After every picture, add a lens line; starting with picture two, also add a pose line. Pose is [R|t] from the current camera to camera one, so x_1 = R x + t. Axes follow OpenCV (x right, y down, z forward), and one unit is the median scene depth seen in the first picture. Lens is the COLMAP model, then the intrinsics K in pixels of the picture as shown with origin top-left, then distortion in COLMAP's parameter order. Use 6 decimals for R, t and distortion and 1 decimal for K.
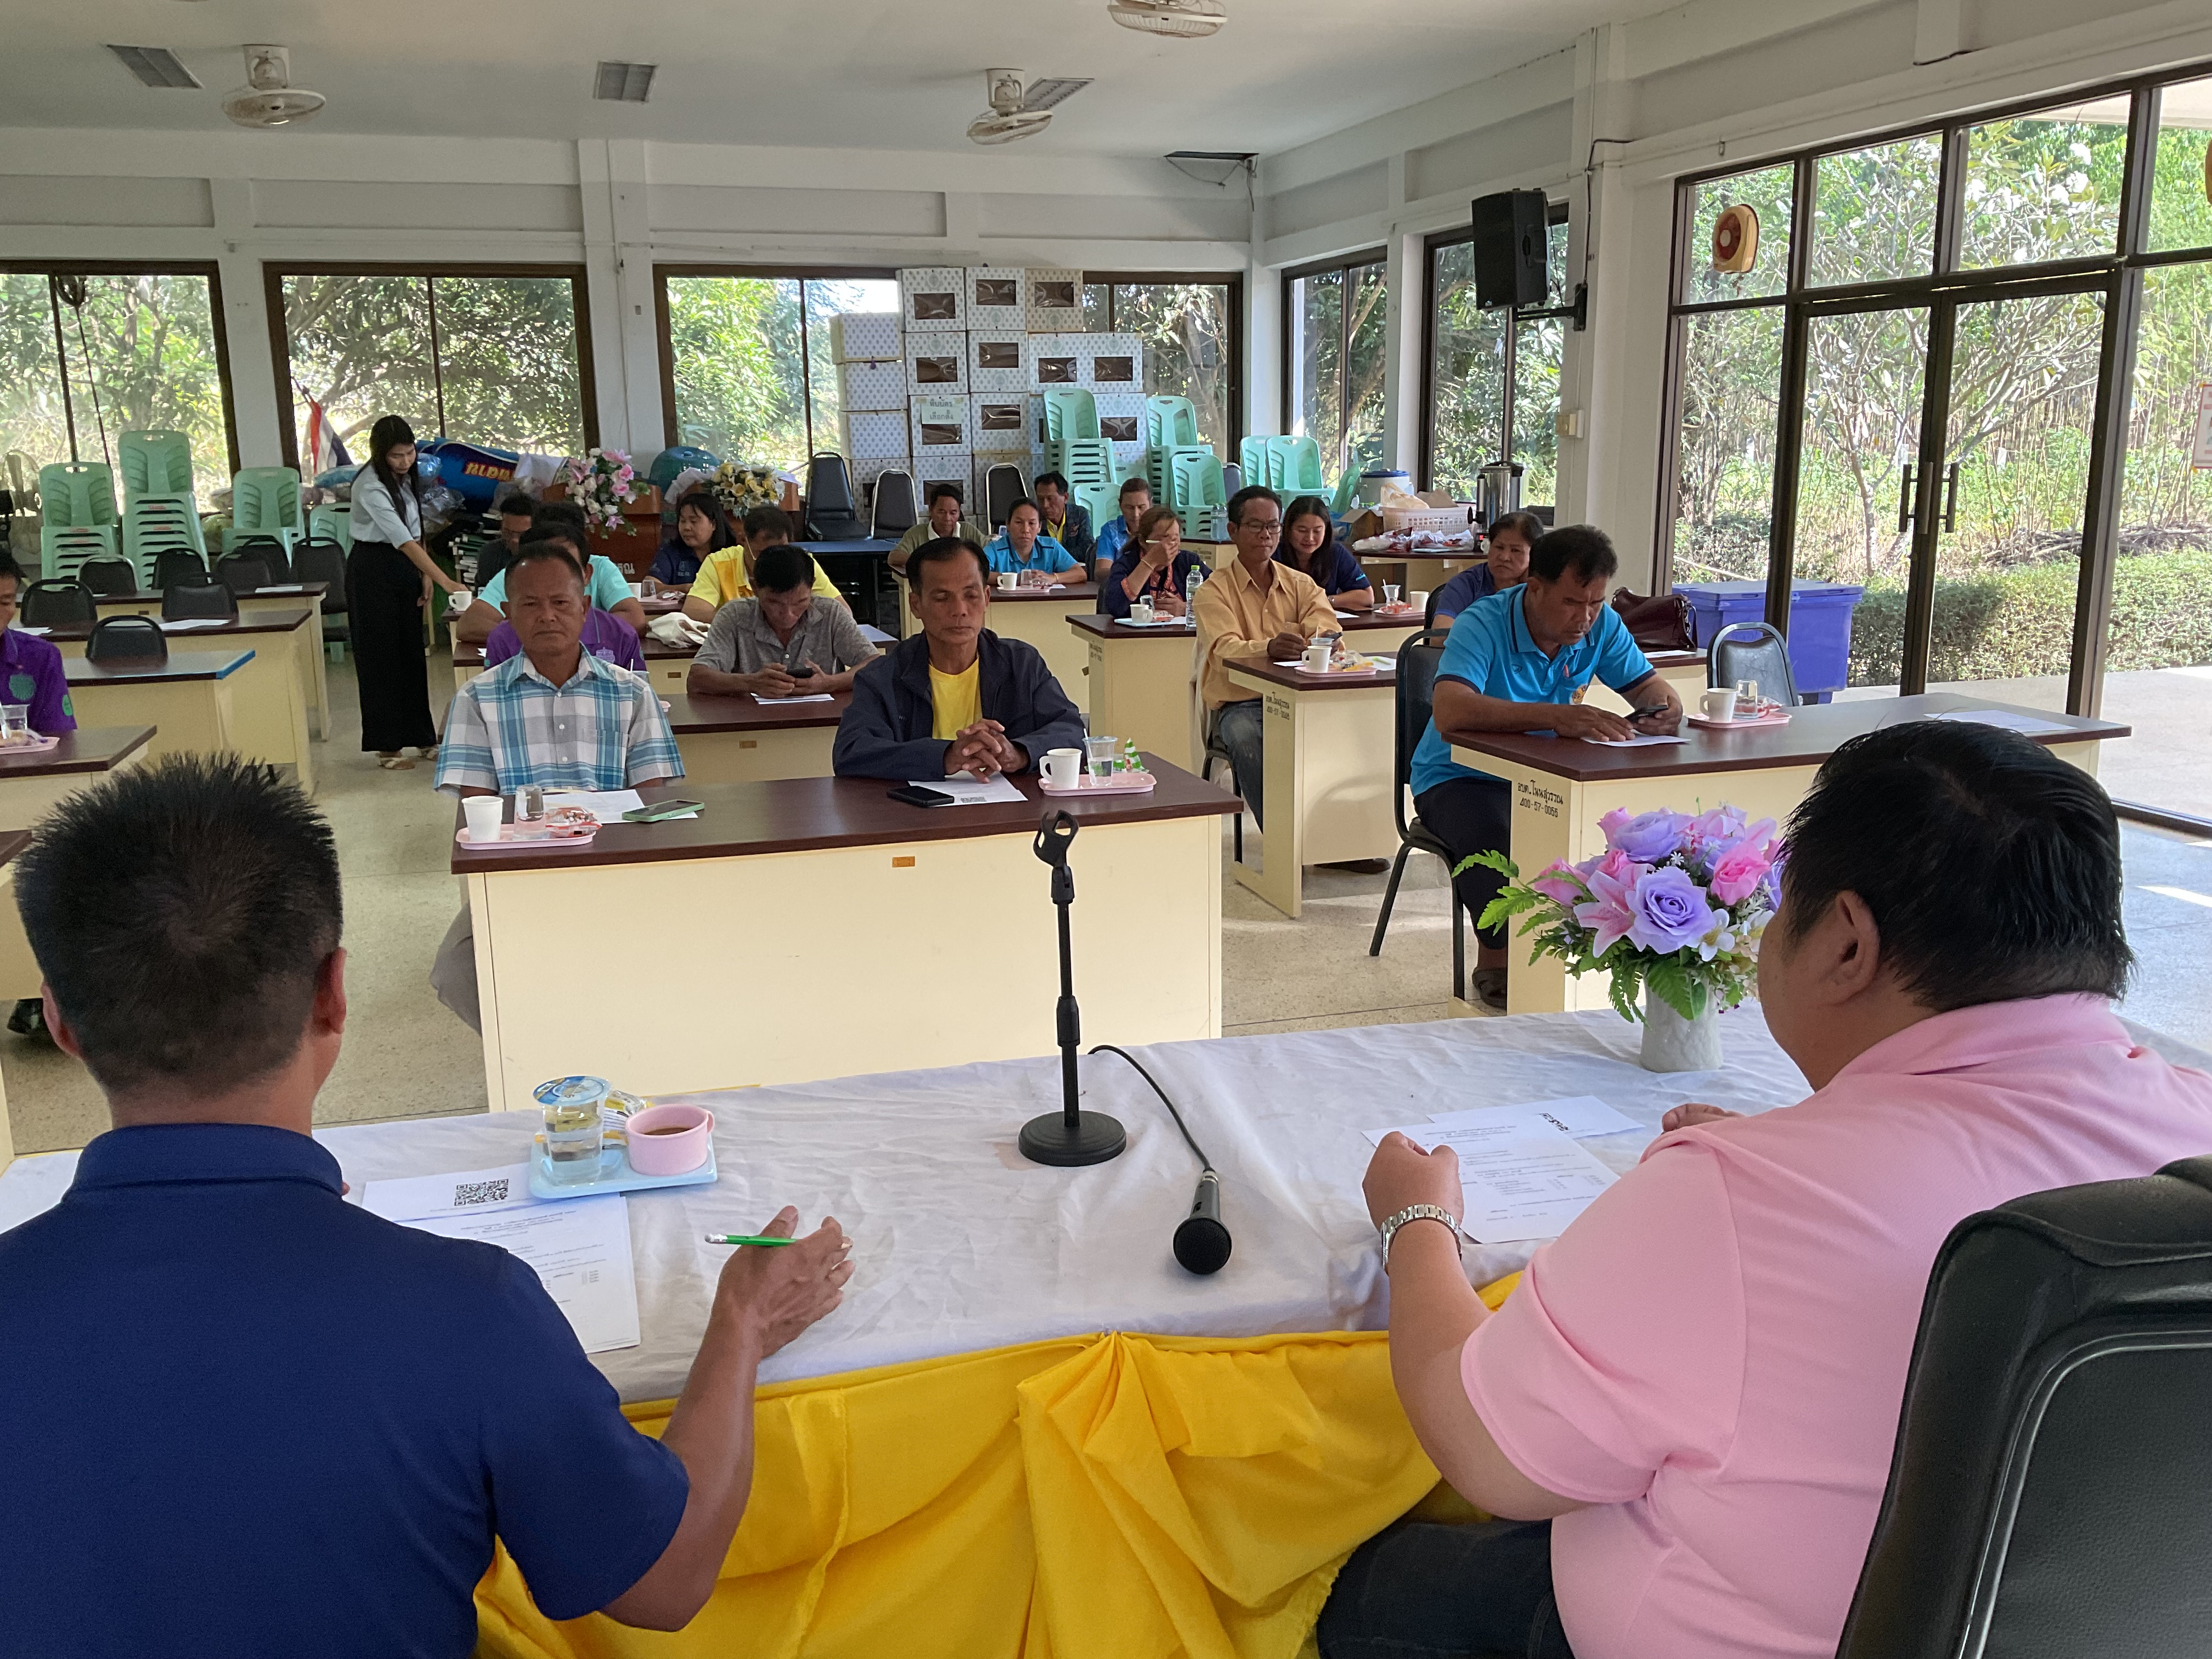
lens RADIAL K [[1836.6, 0, 1106.0], [0, 1836.6, 829.5], [0, 0, 1]] dist [0.128465, -0.268397]
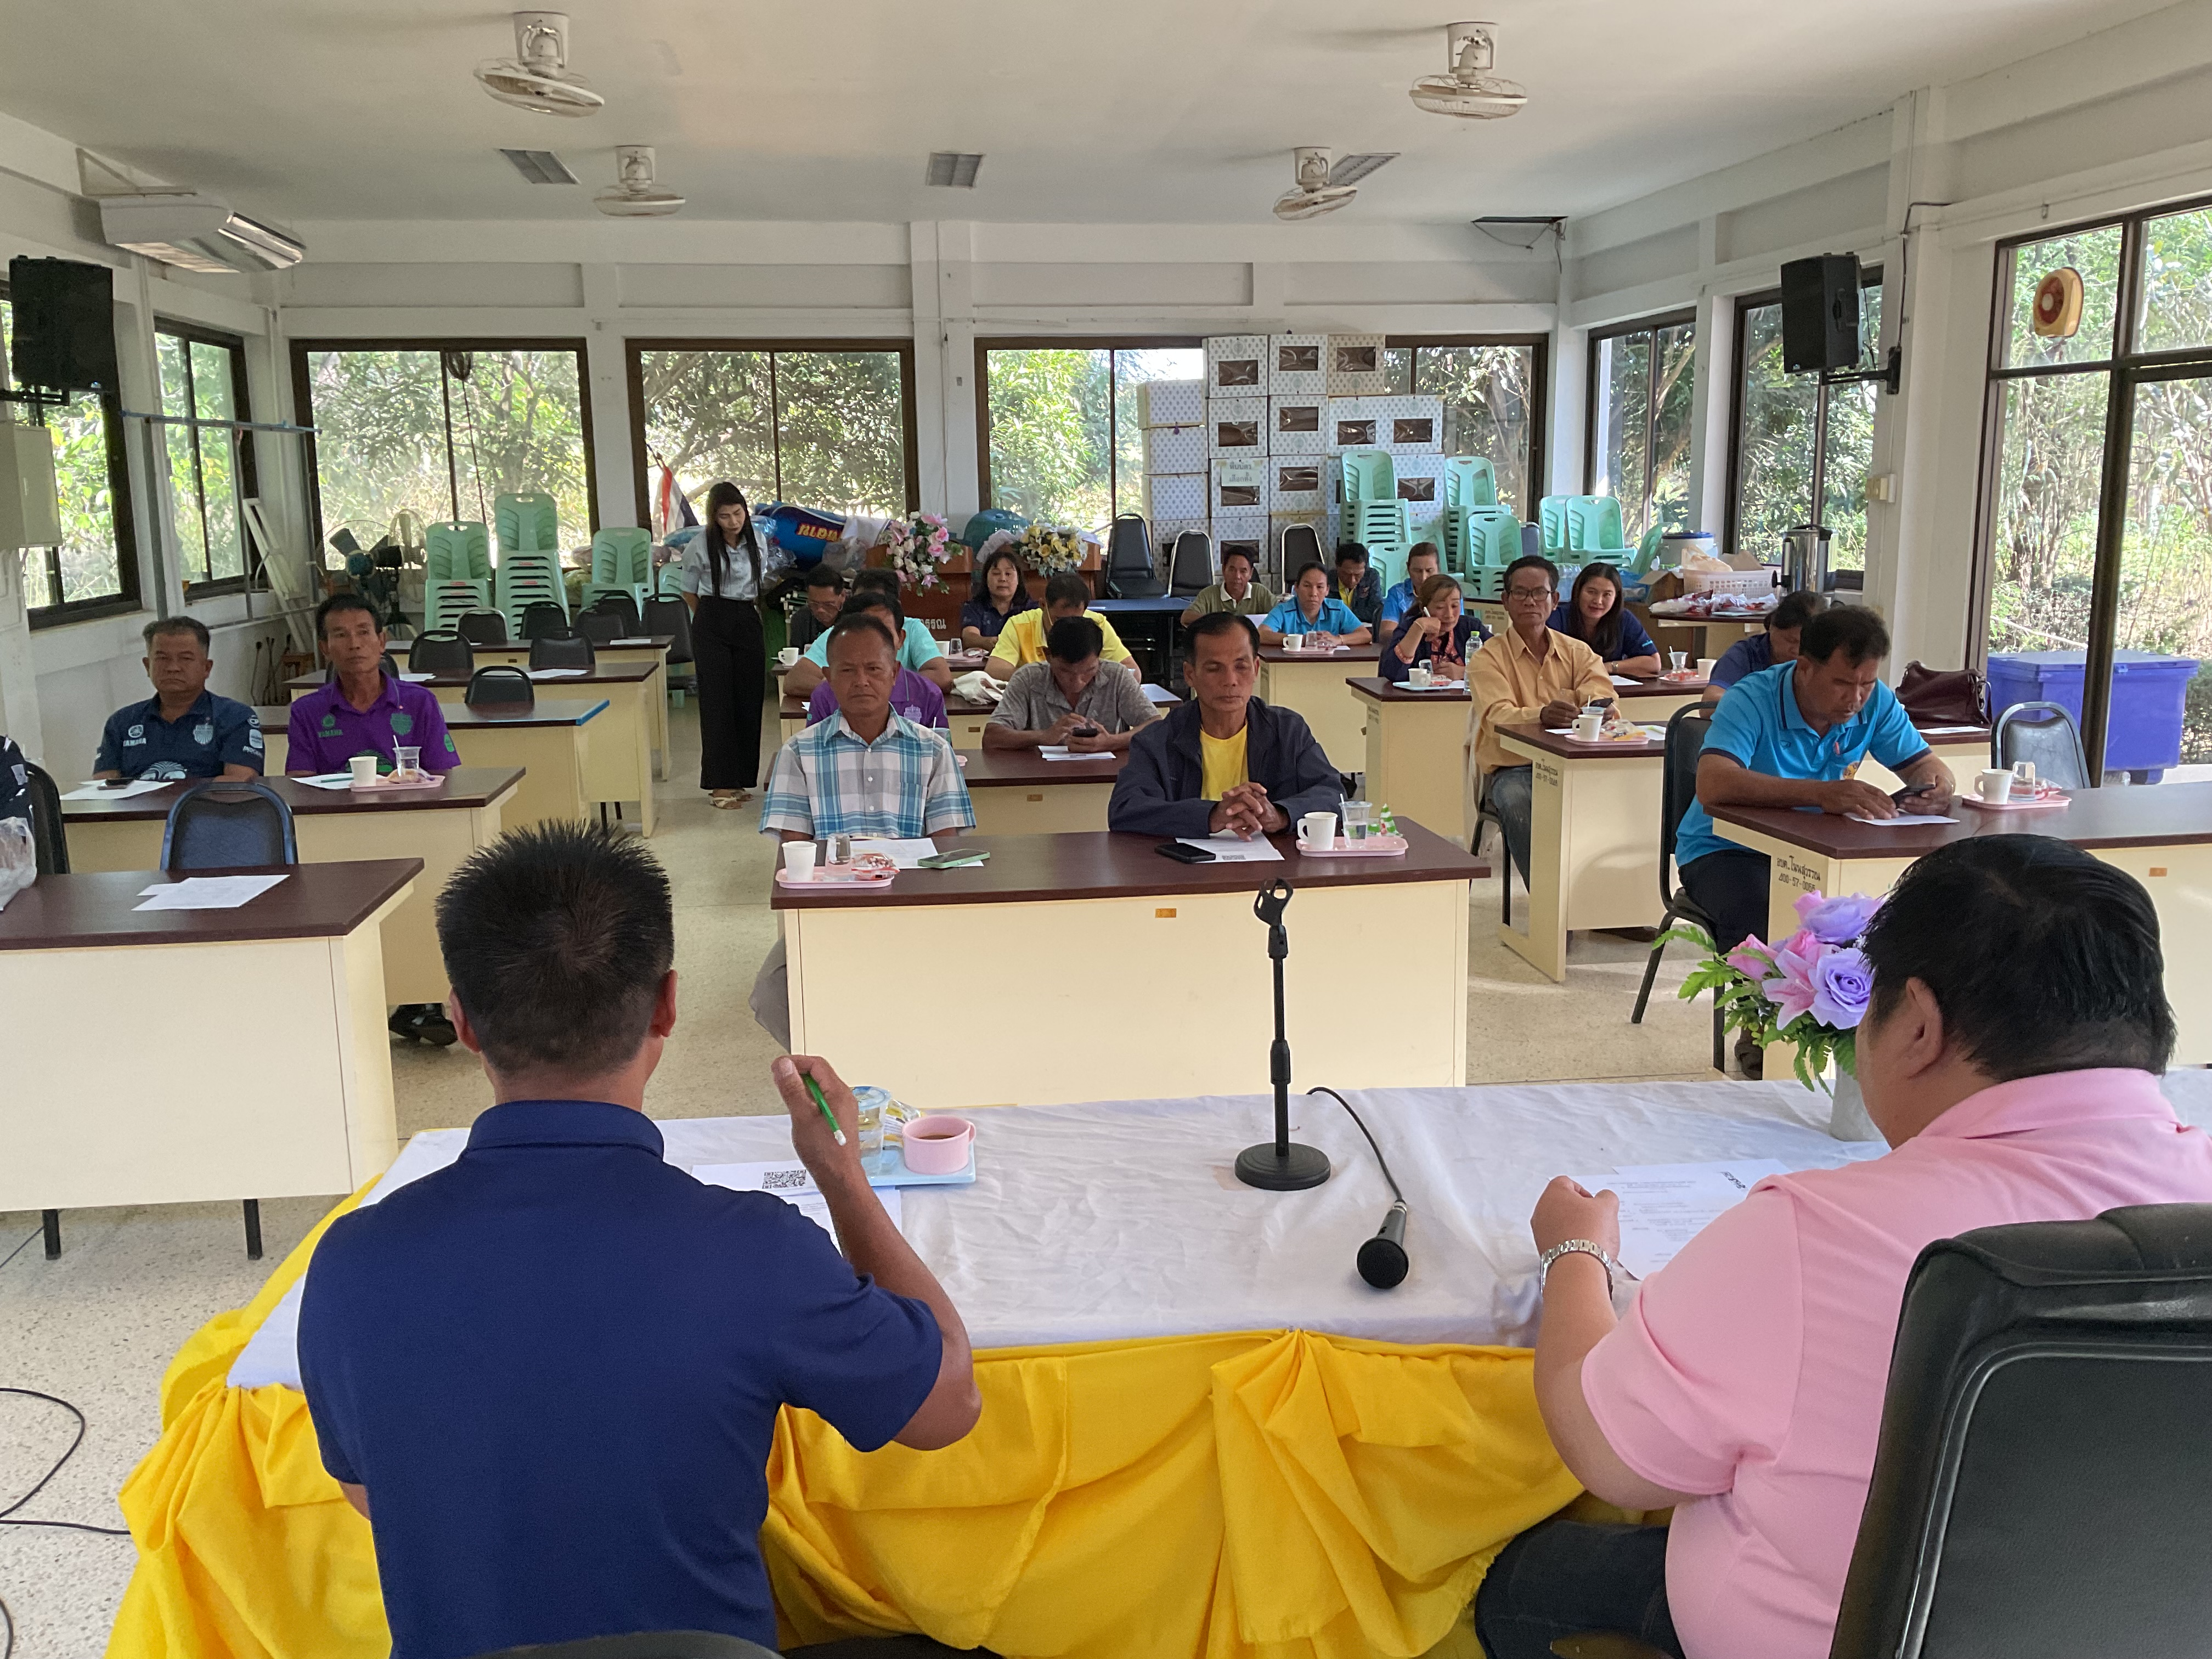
lens RADIAL K [[1836.6, 0, 1106.0], [0, 1836.6, 829.5], [0, 0, 1]] dist [0.128465, -0.268397]
pose [[0.986719, 0.030016, -0.159641, 0.009705], [-0.034280, 0.999124, -0.024021, -0.001620], [0.158780, 0.029174, 0.986883, -0.027760]]
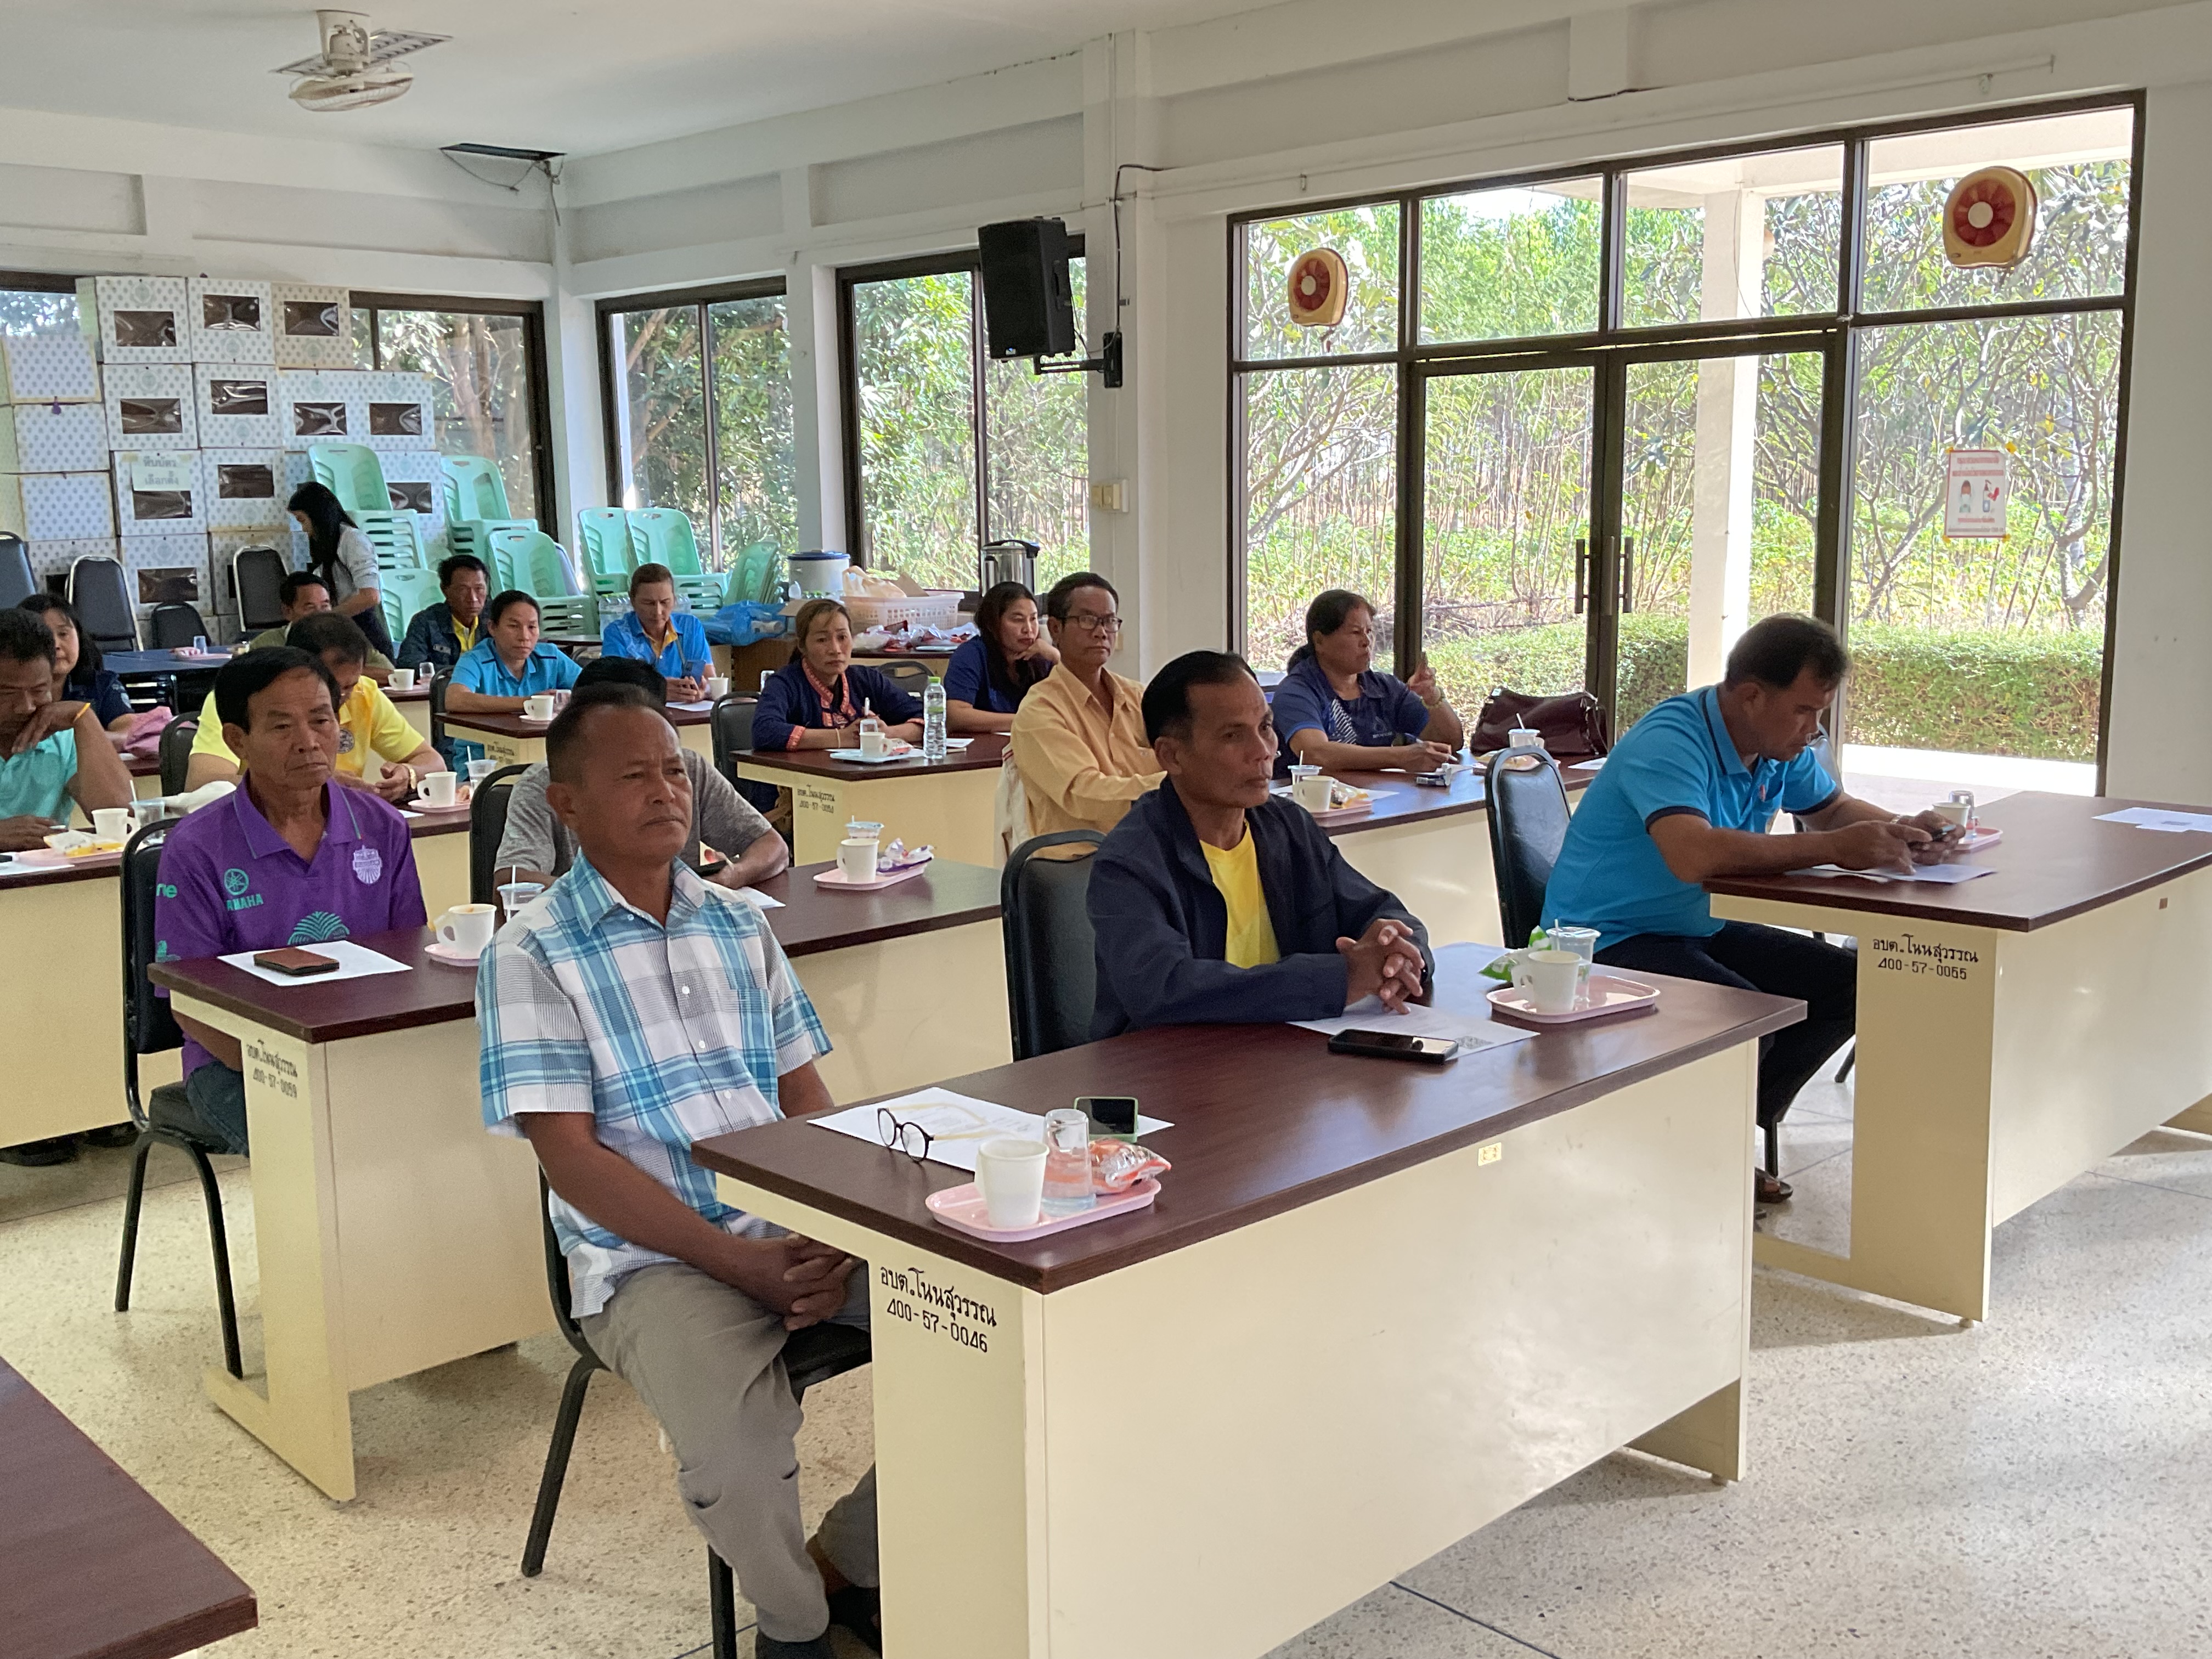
lens RADIAL K [[2157.8, 0, 1106.0], [0, 2157.8, 829.5], [0, 0, 1]] dist [0.145175, -0.332247]
pose [[0.892607, -0.067987, 0.445679, -0.208028], [0.096649, 0.994437, -0.041871, -0.028033], [-0.440353, 0.080449, 0.894213, 0.139229]]
